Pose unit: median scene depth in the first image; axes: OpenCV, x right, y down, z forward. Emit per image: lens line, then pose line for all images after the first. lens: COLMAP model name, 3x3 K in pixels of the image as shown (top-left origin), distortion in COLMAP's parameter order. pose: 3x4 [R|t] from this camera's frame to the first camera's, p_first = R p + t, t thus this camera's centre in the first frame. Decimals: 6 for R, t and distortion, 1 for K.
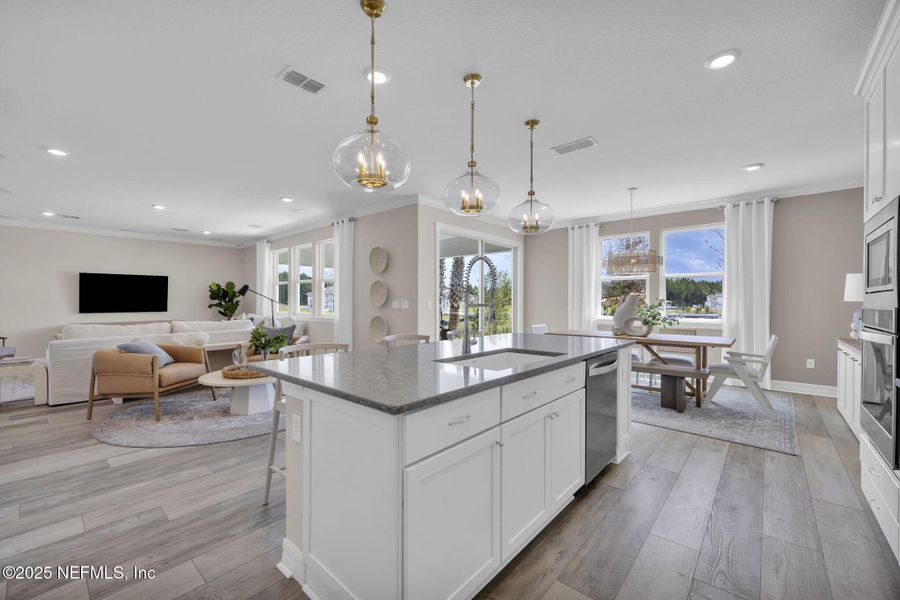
lens RADIAL K [[377.9, 0, 450.0], [0, 377.9, 300.0], [0, 0, 1]] dist [-0.001794, -0.000319]
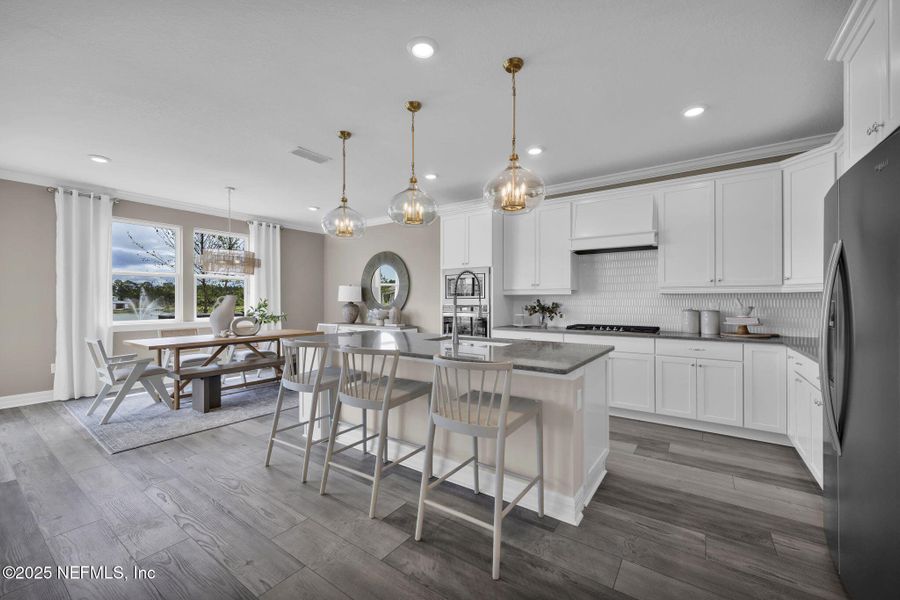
lens RADIAL K [[377.9, 0, 450.0], [0, 377.9, 300.0], [0, 0, 1]] dist [-0.001794, -0.000319]
pose [[-0.126455, -0.000670, 0.991972, -0.861144], [-0.003670, 0.999993, 0.000208, -0.006191], [-0.991966, -0.003614, -0.126456, 0.838048]]
